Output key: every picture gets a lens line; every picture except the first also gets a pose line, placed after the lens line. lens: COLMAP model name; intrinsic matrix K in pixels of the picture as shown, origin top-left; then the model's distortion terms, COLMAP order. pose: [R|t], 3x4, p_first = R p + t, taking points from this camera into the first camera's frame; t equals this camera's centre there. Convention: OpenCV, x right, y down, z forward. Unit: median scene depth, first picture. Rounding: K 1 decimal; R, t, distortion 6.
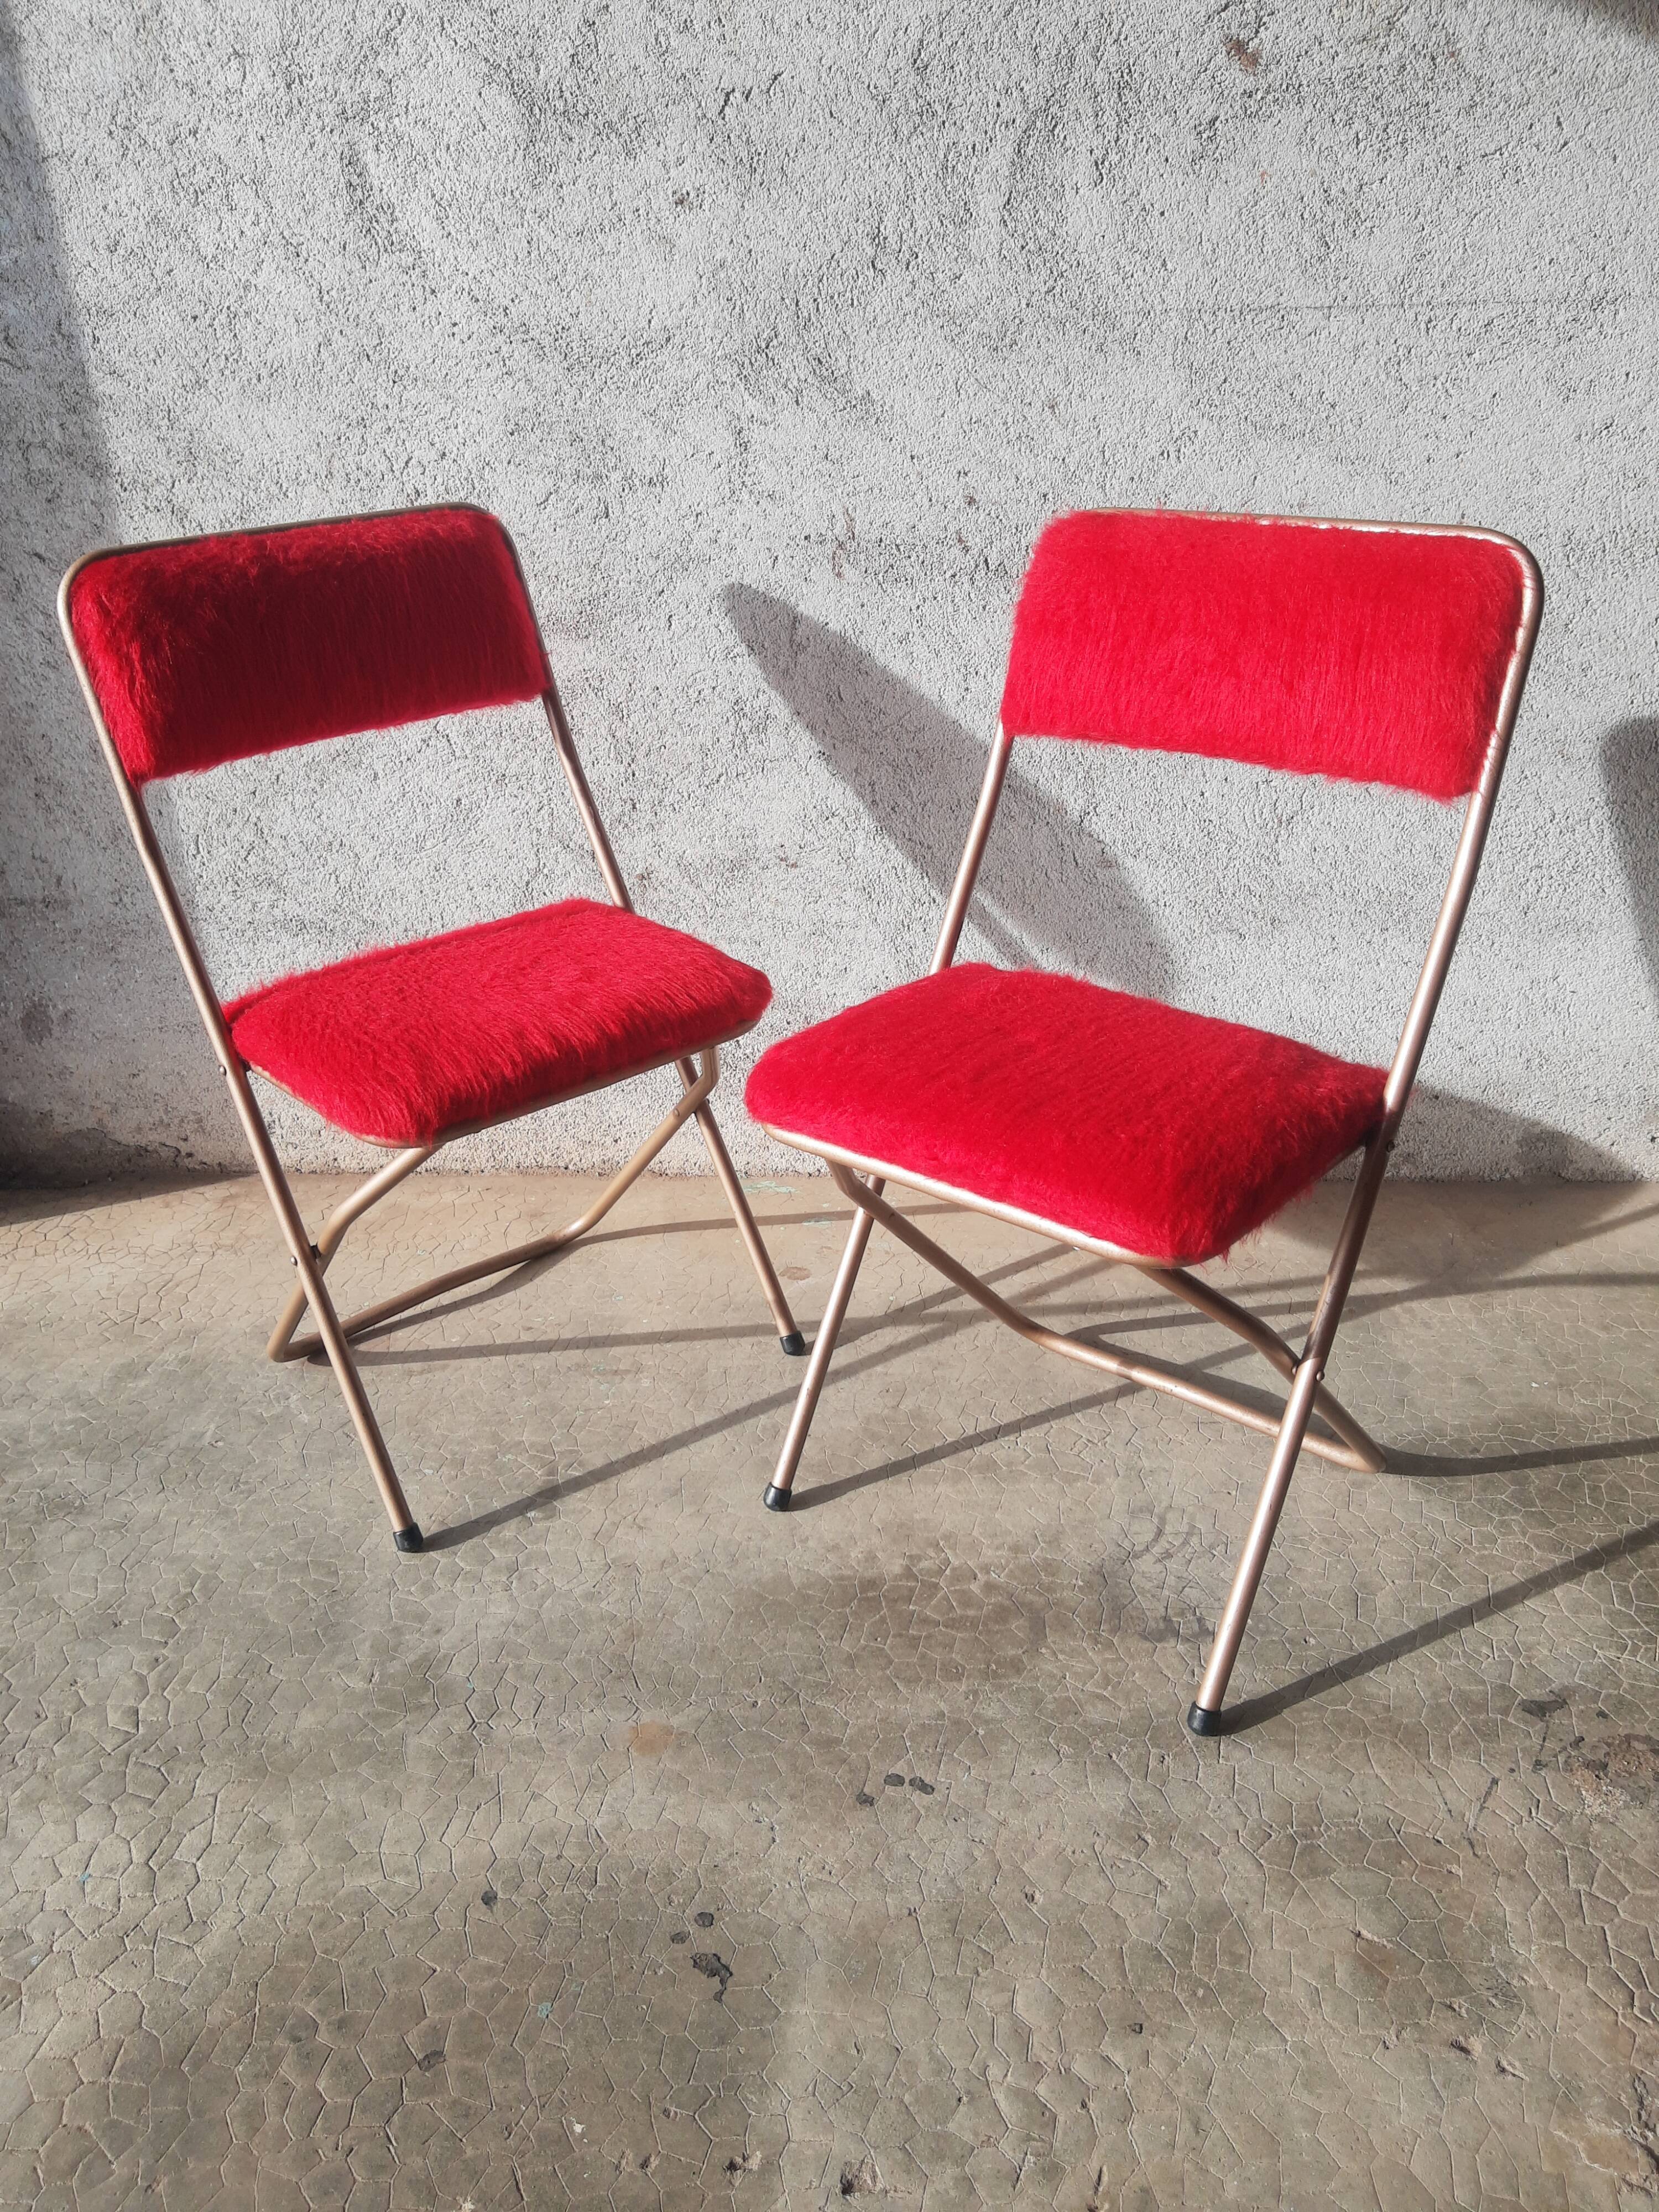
lens RADIAL K [[1792.3, 0, 850.3], [0, 1792.3, 1099.7], [0, 0, 1]] dist [-0.003873, 0.007834]
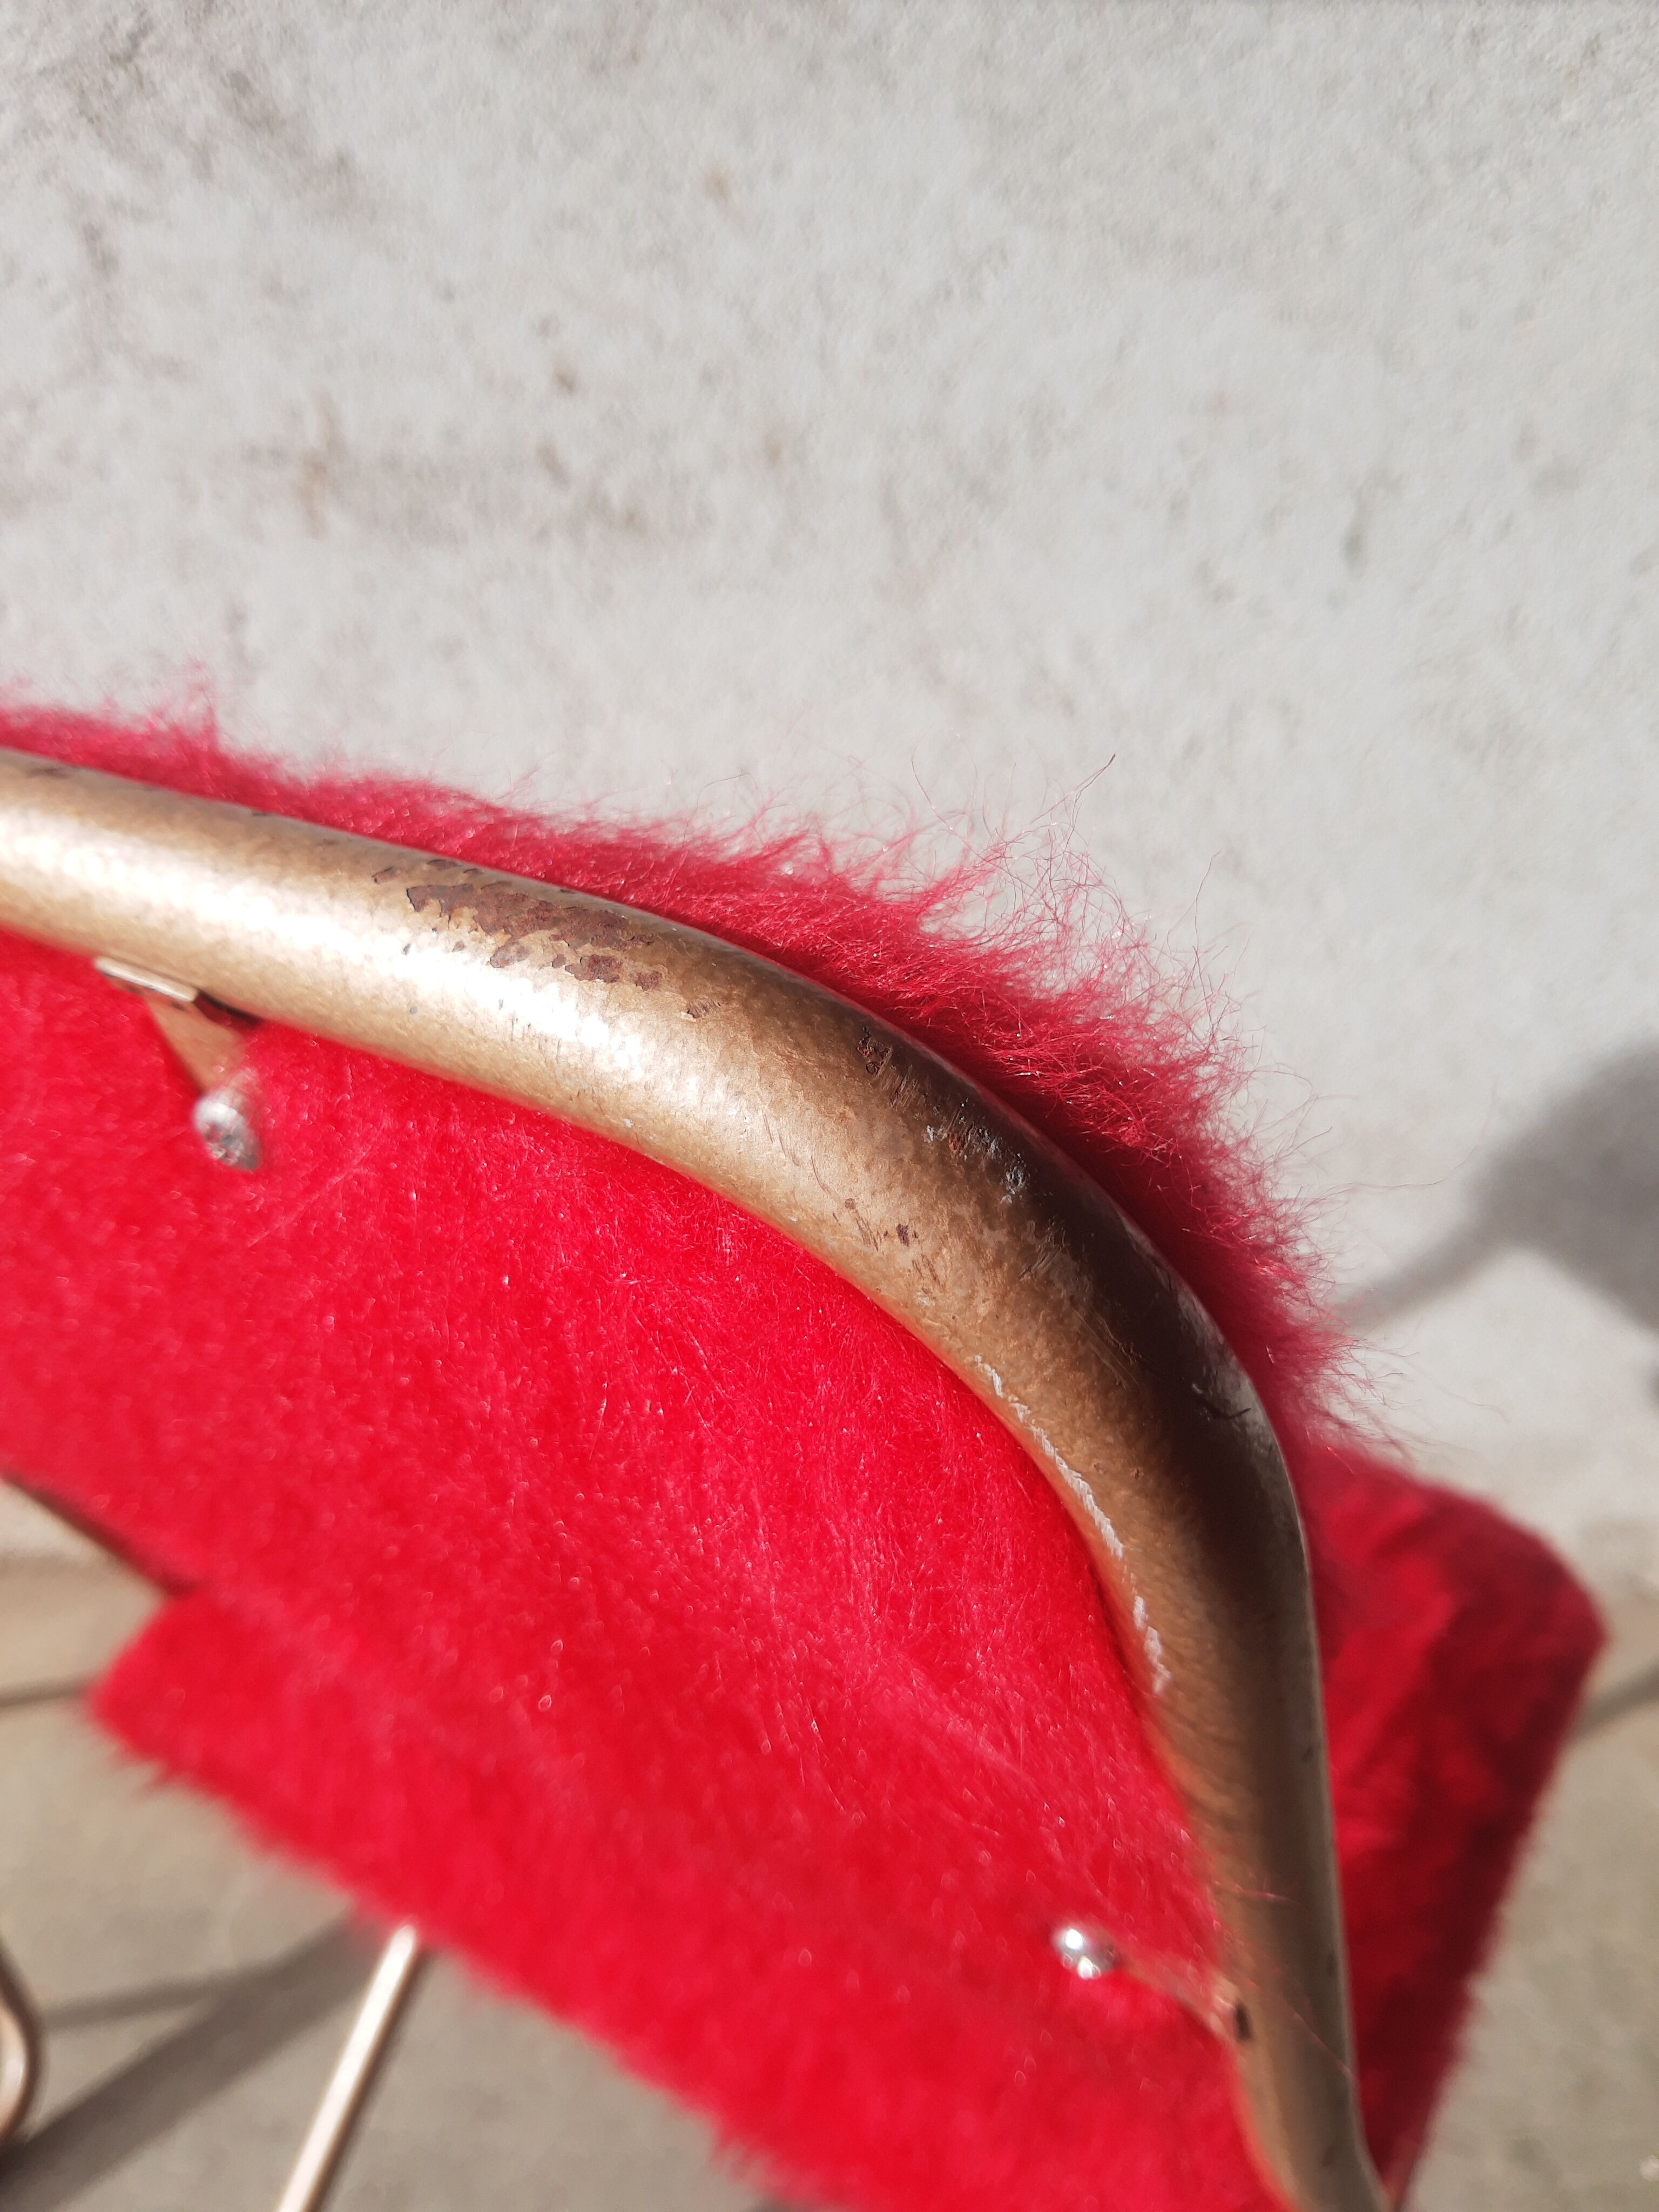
lens RADIAL K [[1805.1, 0, 847.5], [0, 1805.1, 1092.8], [0, 0, 1]] dist [-0.017061, -0.003728]
pose [[0.998666, 0.005277, 0.051371, 0.129112], [-0.006165, 0.999834, 0.017135, -0.153350], [-0.051272, -0.017429, 0.998533, 0.518906]]
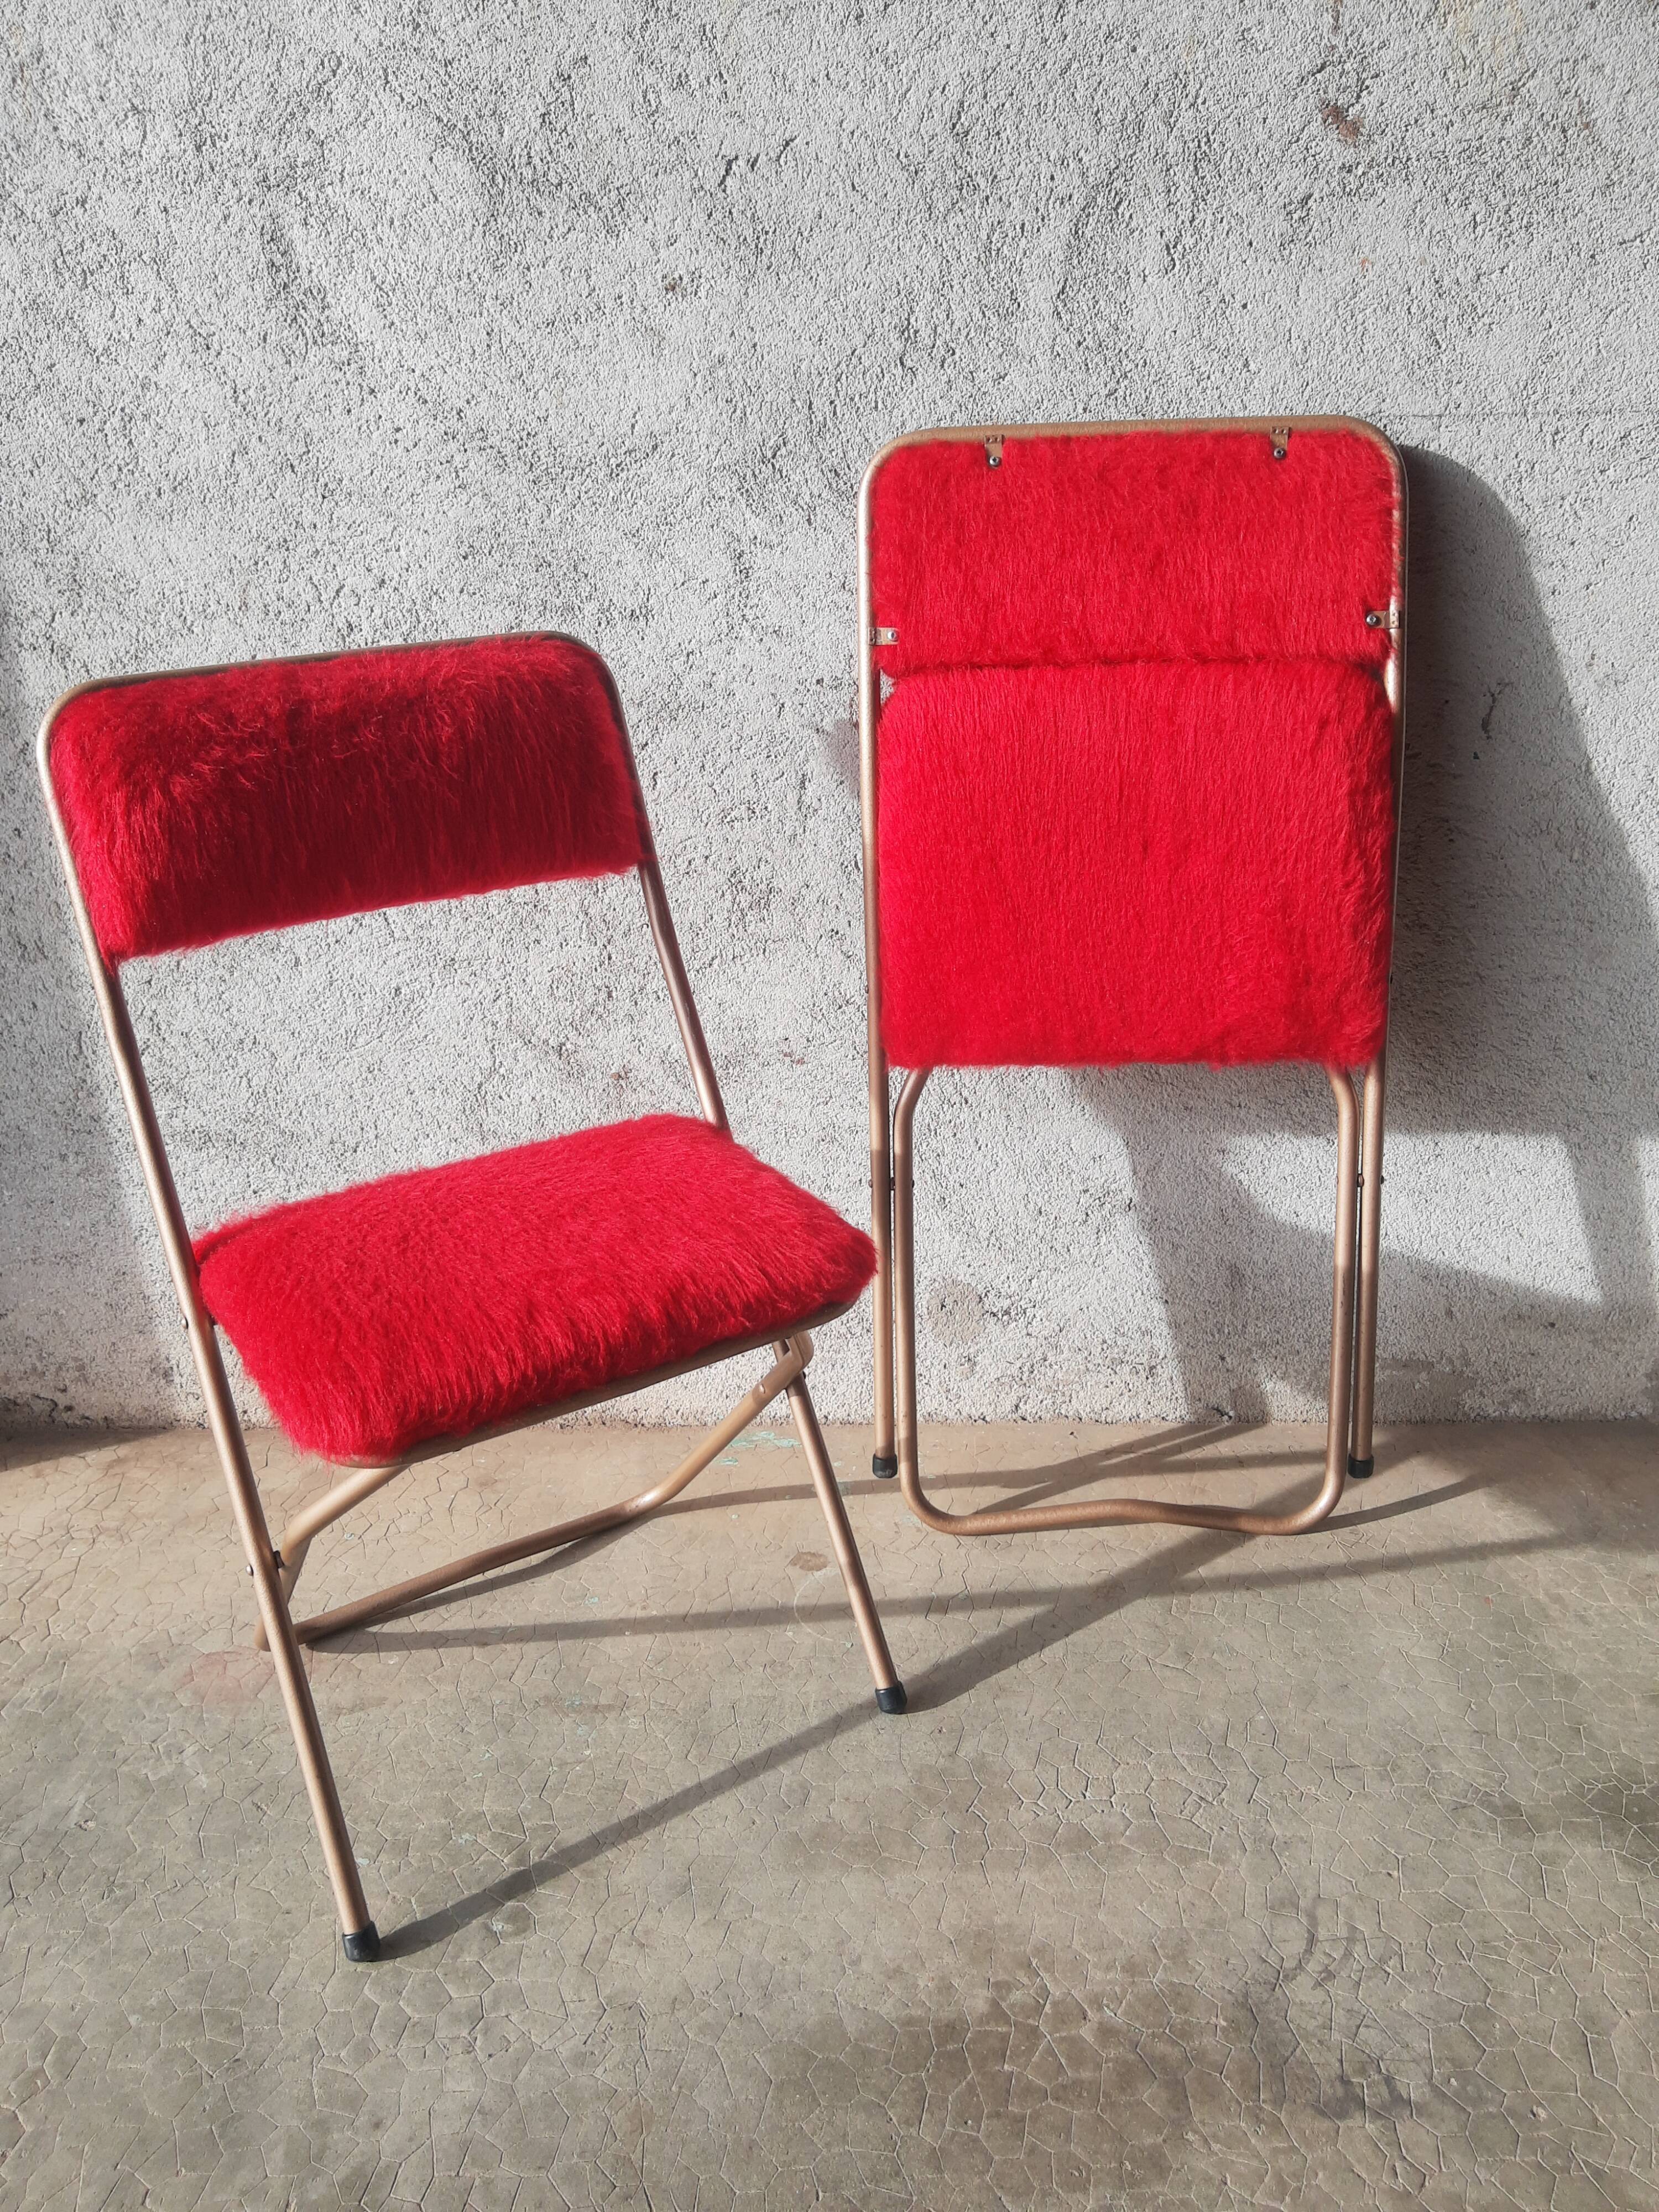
lens RADIAL K [[1778.2, 0, 857.4], [0, 1778.2, 1101.9], [0, 0, 1]] dist [-0.017681, 0.019963]
pose [[0.998785, -0.011687, 0.047878, -0.052610], [0.014826, 0.997726, -0.065755, -0.066817], [-0.047001, 0.066385, 0.996687, 0.197940]]
